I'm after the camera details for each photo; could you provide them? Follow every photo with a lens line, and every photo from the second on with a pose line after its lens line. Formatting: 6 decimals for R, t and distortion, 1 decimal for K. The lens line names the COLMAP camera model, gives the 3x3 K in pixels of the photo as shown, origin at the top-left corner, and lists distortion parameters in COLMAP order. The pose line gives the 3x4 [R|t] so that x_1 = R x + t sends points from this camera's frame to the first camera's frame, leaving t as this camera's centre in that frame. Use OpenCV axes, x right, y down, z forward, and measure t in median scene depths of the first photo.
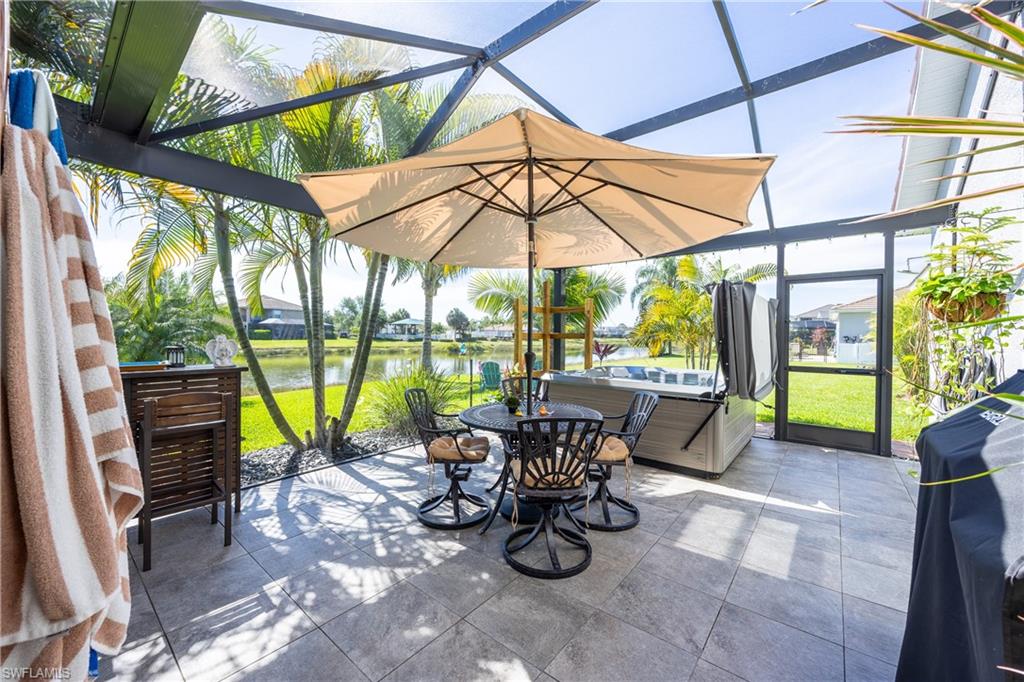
lens RADIAL K [[400.3, 0, 505.4], [0, 400.3, 335.4], [0, 0, 1]] dist [-0.010762, -0.000366]
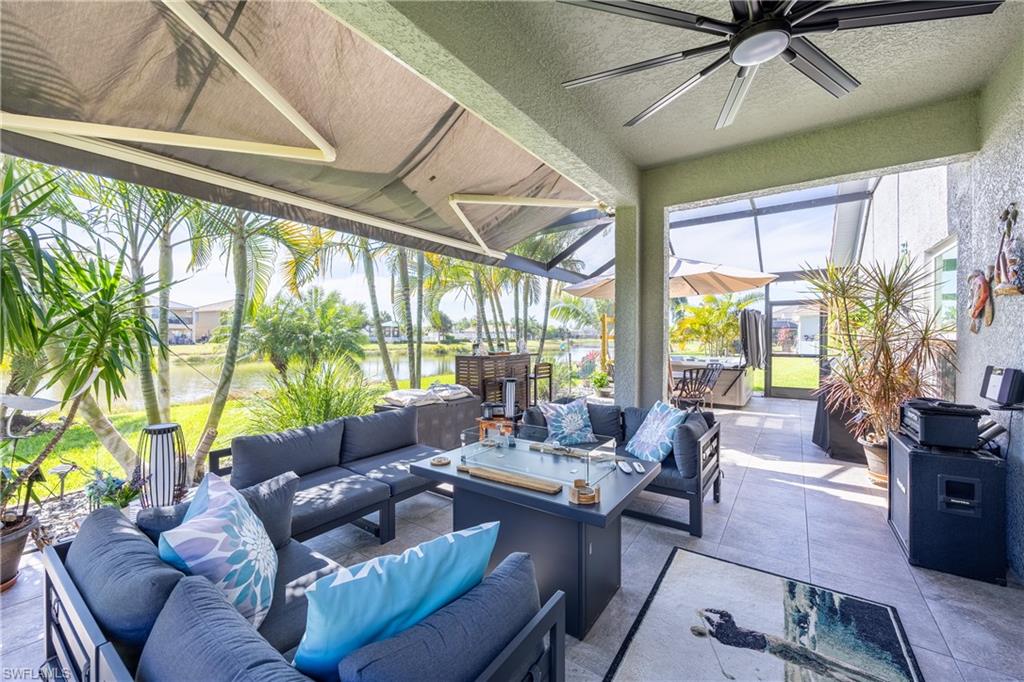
lens RADIAL K [[400.3, 0, 506.6], [0, 400.3, 339.1], [0, 0, 1]] dist [-0.010762, -0.000366]
pose [[0.998030, -0.009055, 0.062075, -0.121125], [0.008697, 0.999944, 0.006026, -0.001858], [-0.062126, -0.005475, 0.998053, -0.145692]]
